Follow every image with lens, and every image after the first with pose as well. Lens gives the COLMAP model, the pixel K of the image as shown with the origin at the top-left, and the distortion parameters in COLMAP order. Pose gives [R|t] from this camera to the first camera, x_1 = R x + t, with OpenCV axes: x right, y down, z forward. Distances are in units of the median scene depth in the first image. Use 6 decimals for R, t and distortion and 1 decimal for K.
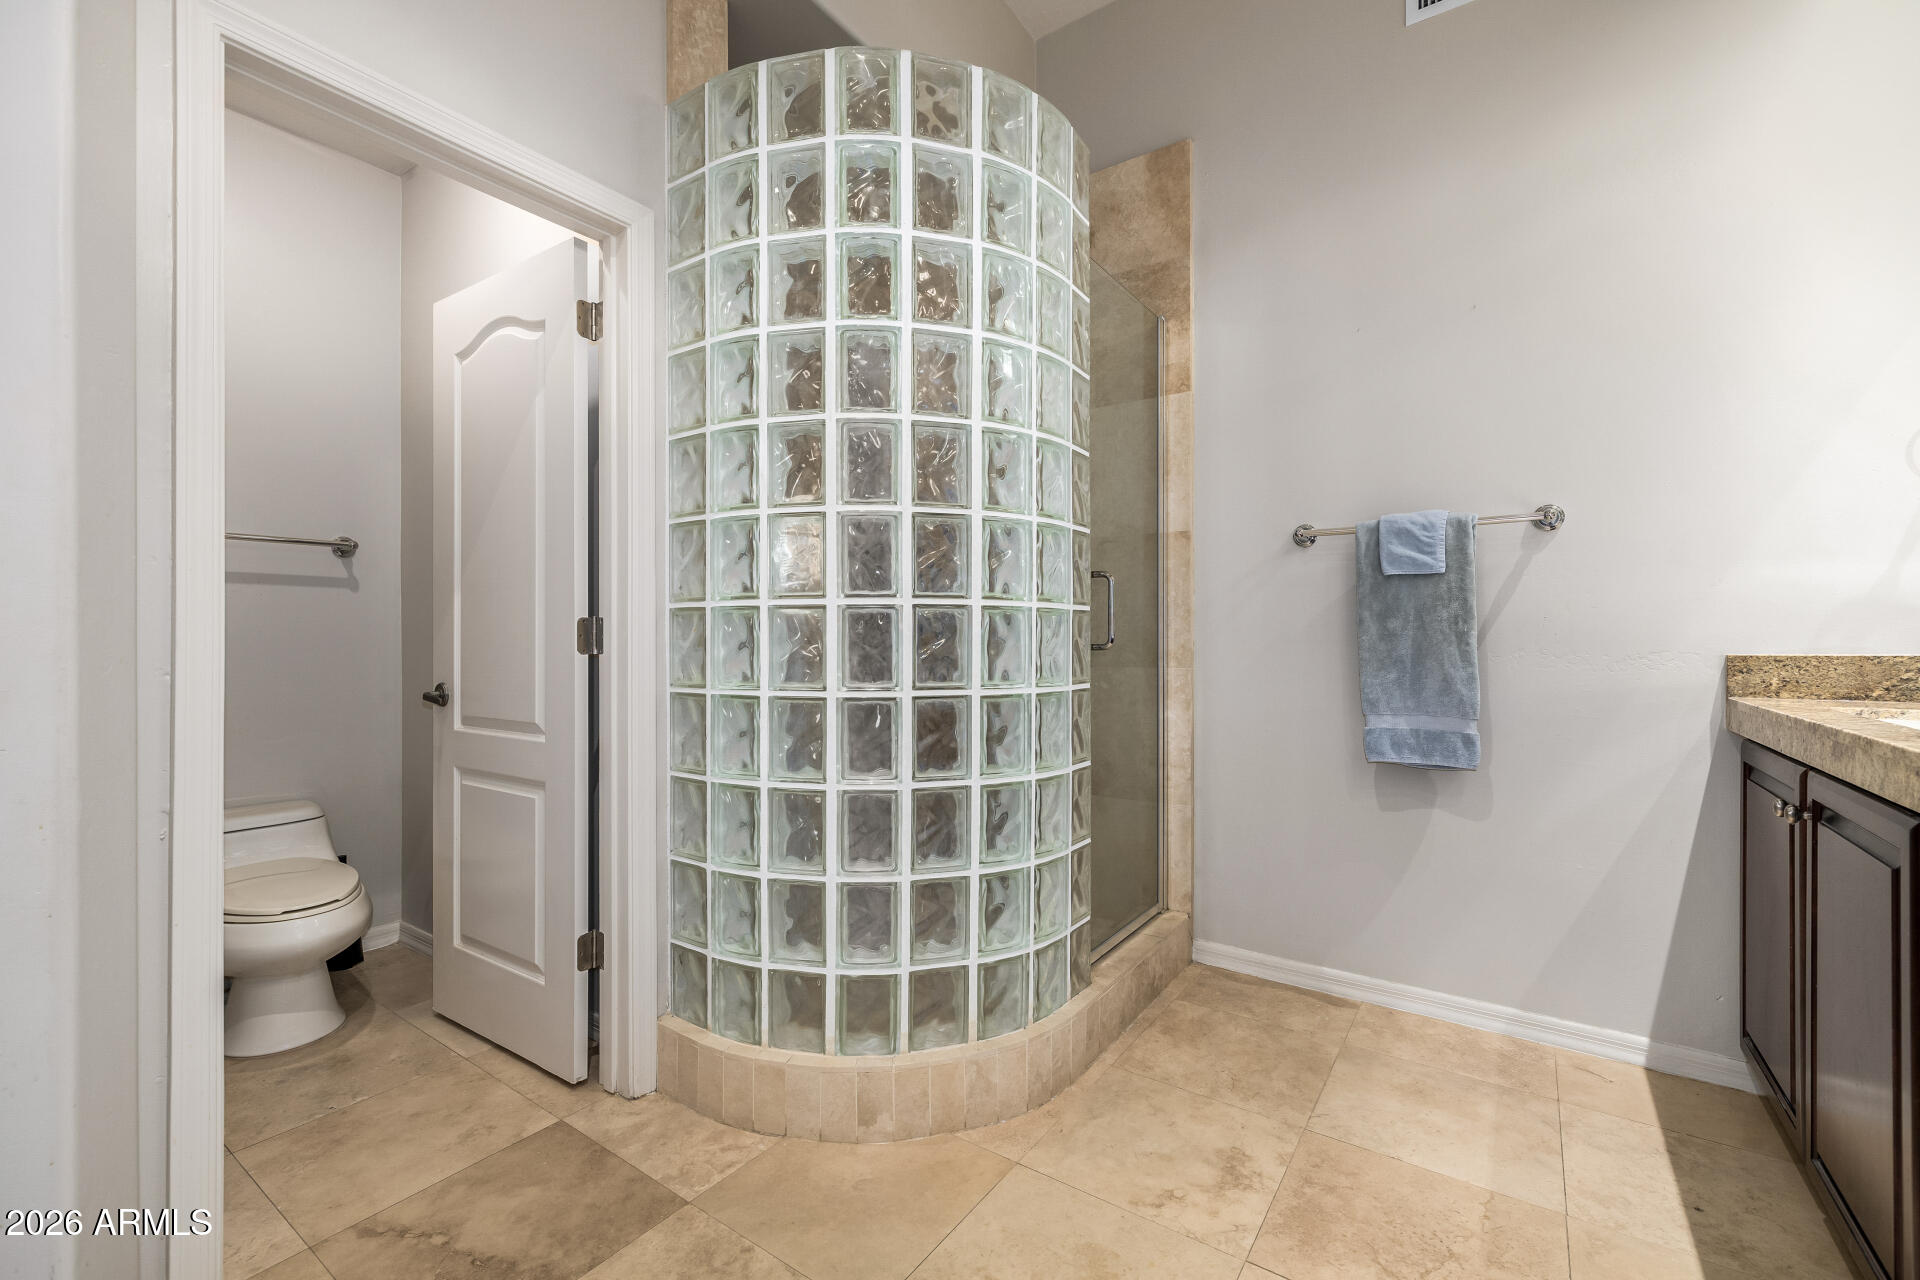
lens RADIAL K [[809.6, 0, 967.0], [0, 809.6, 643.2], [0, 0, 1]] dist [0.002059, 0.000410]
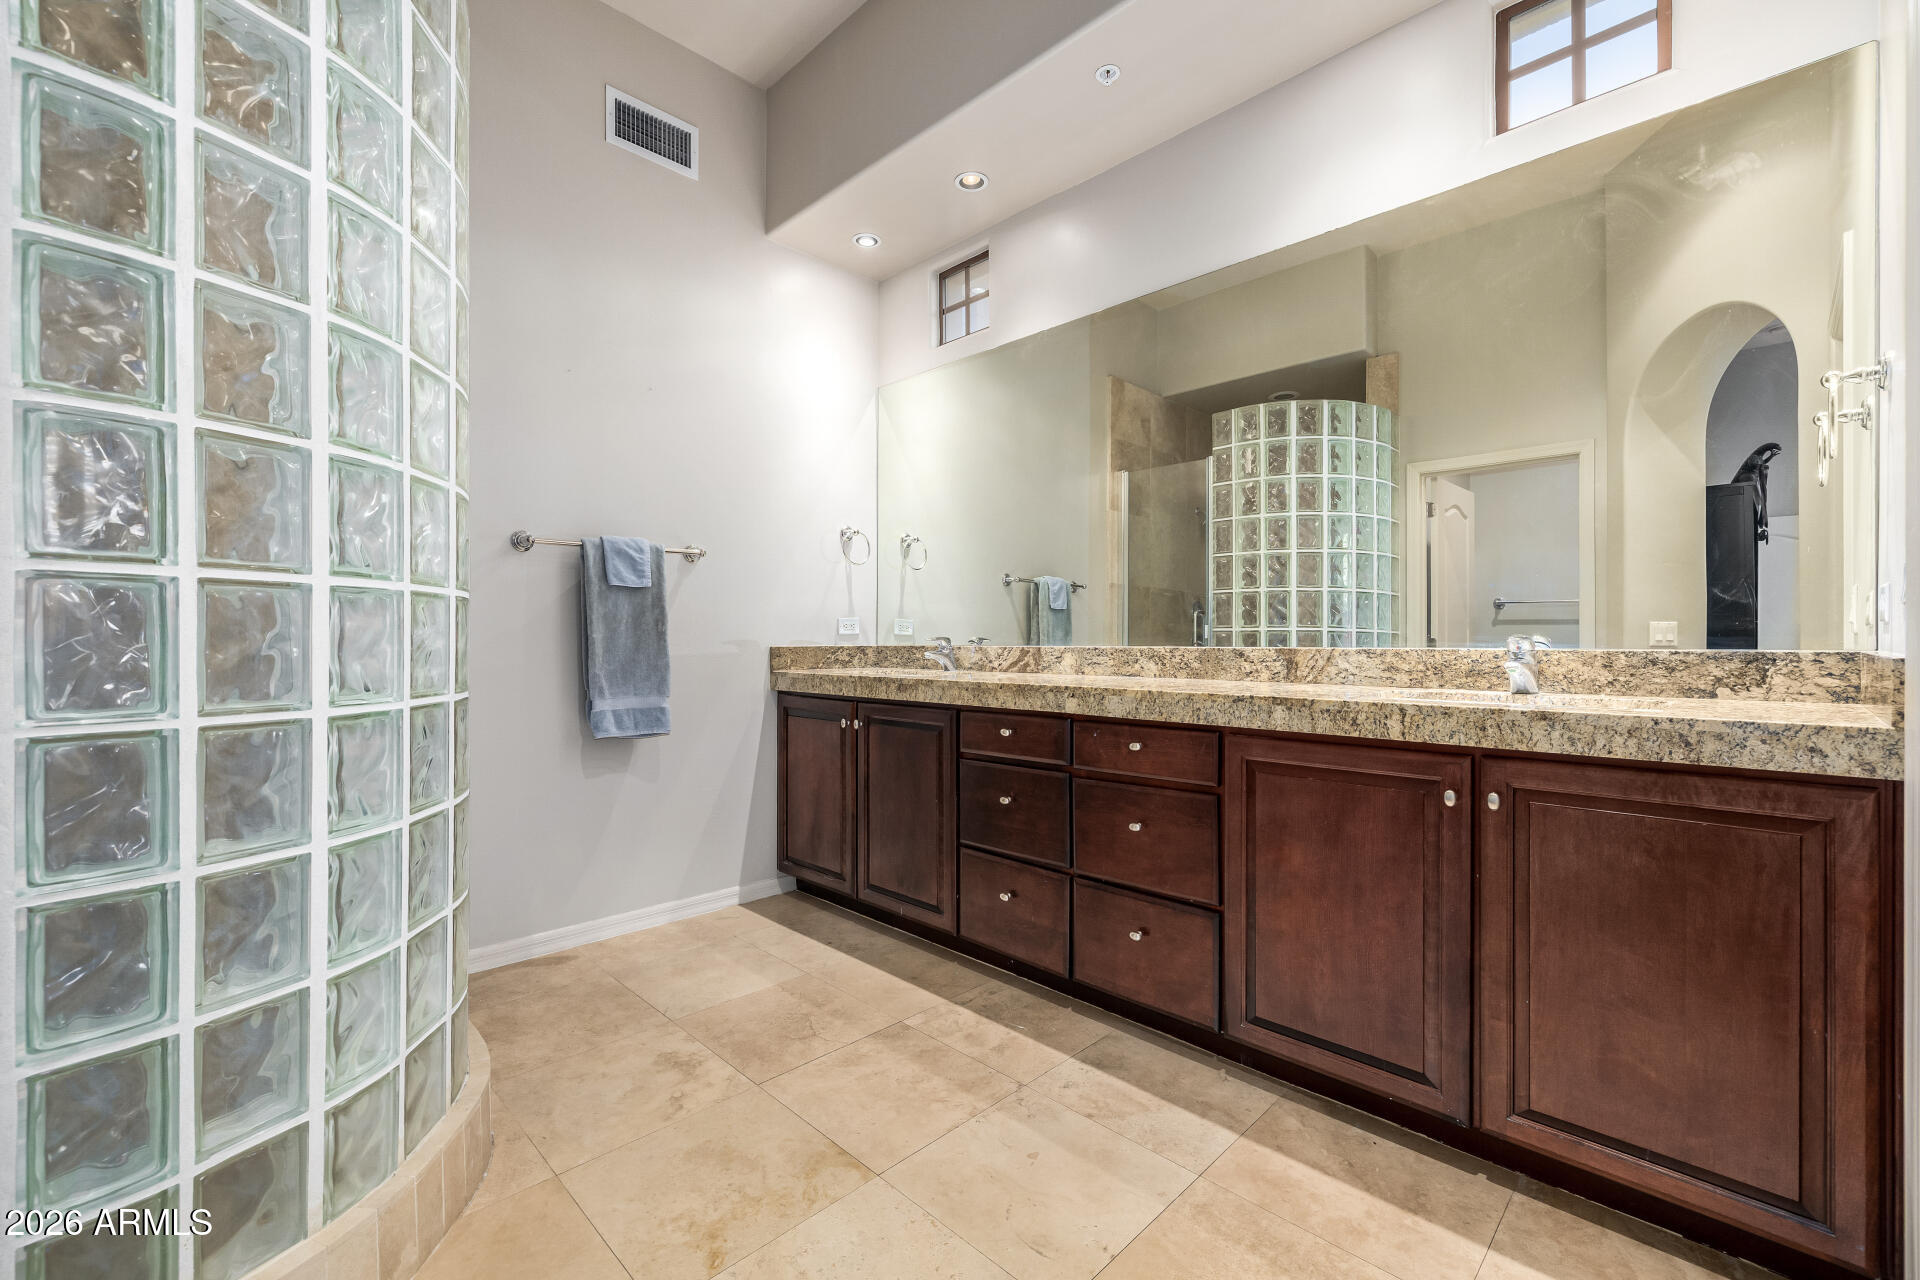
lens RADIAL K [[809.6, 0, 972.1], [0, 809.6, 641.7], [0, 0, 1]] dist [0.002059, 0.000410]
pose [[0.162114, -0.004504, 0.986762, -0.684776], [0.004337, 0.999983, 0.003852, -0.000136], [-0.986763, 0.003655, 0.162131, 0.292586]]
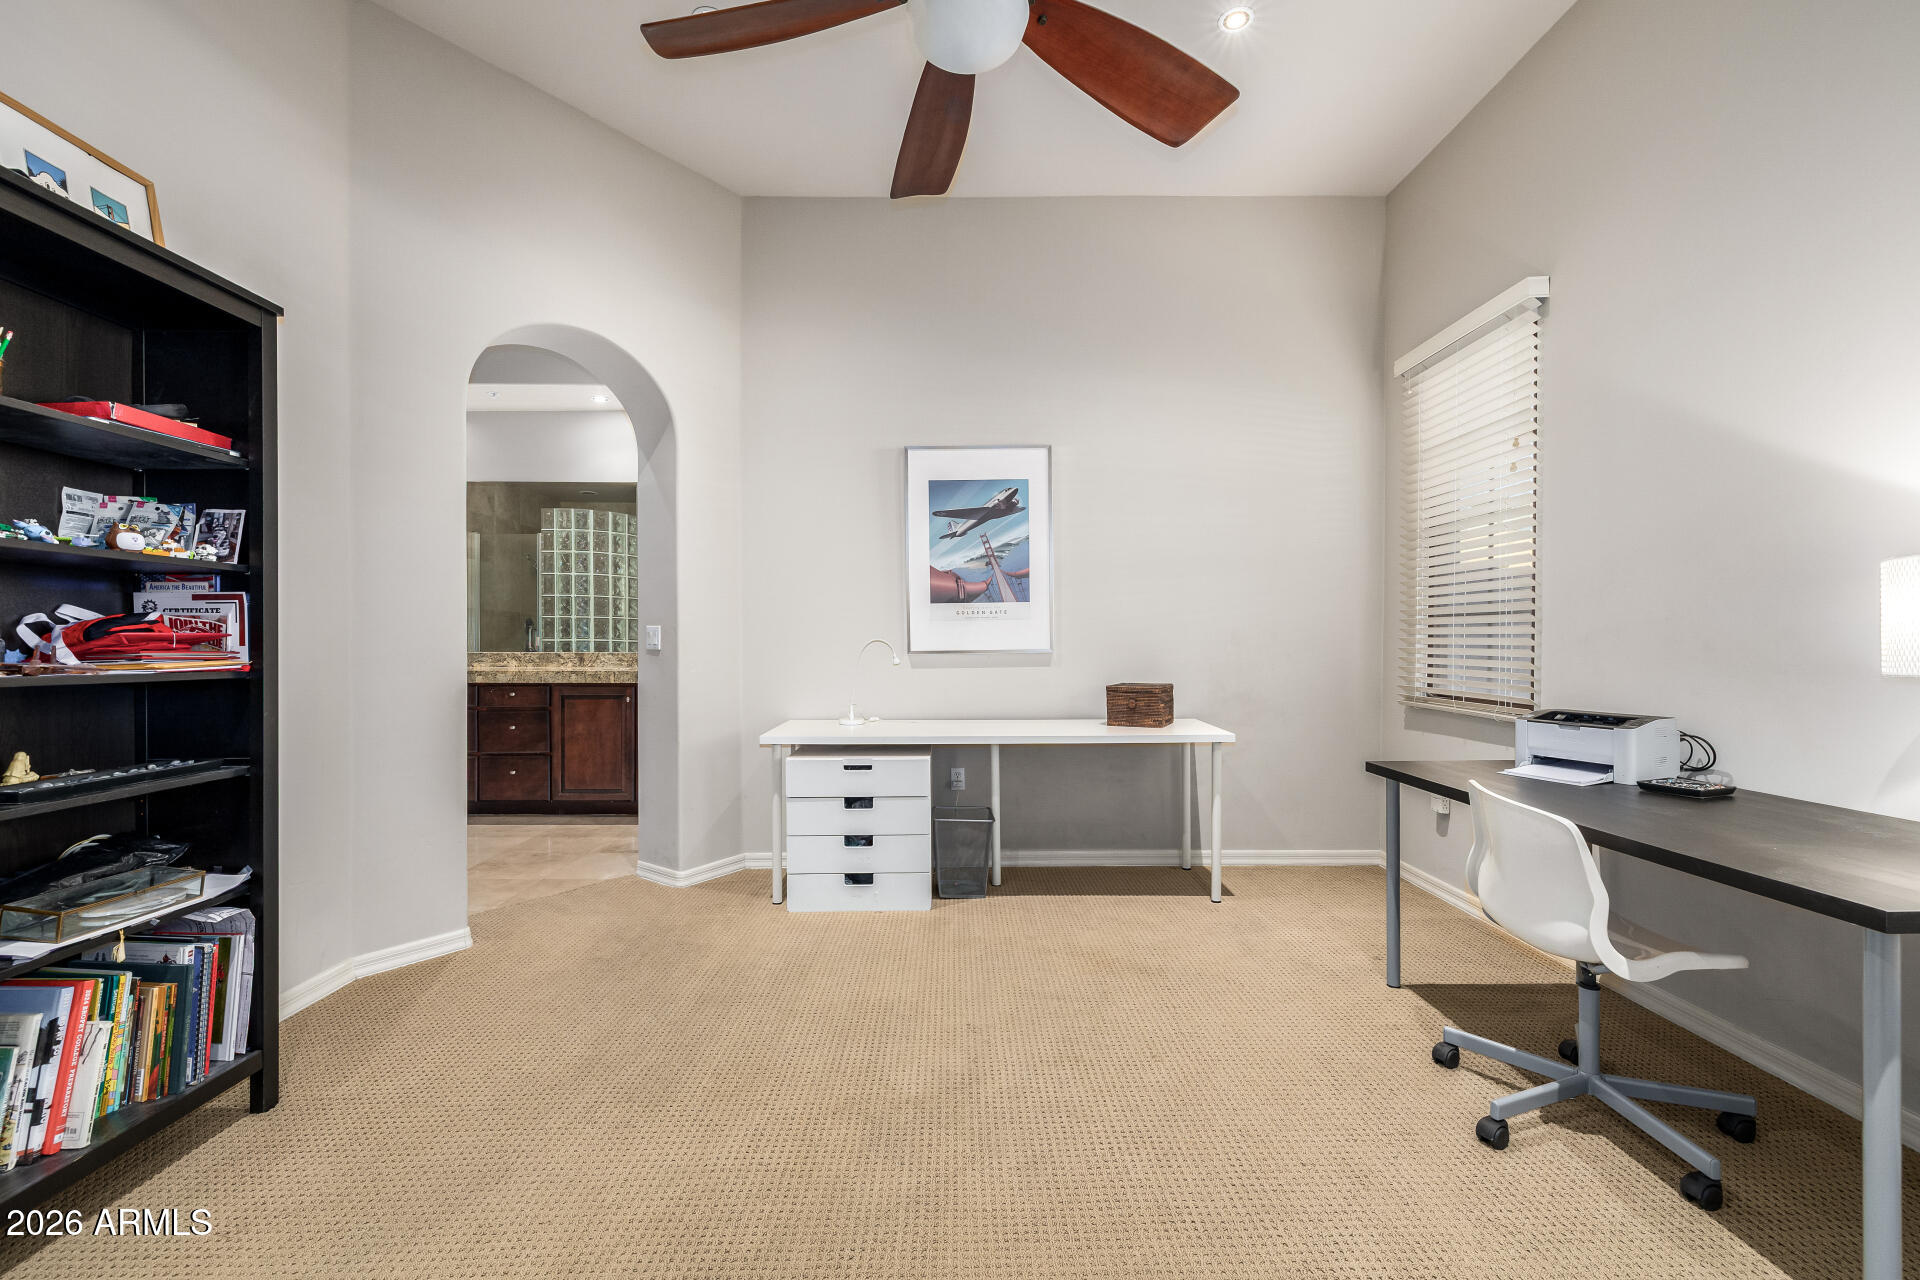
lens RADIAL K [[809.6, 0, 958.3], [0, 809.6, 646.2], [0, 0, 1]] dist [0.002059, 0.000410]
pose [[-0.573666, -0.007348, 0.819056, -2.374380], [0.003241, 0.999932, 0.011241, -0.031211], [-0.819083, 0.009103, -0.573603, 0.547256]]
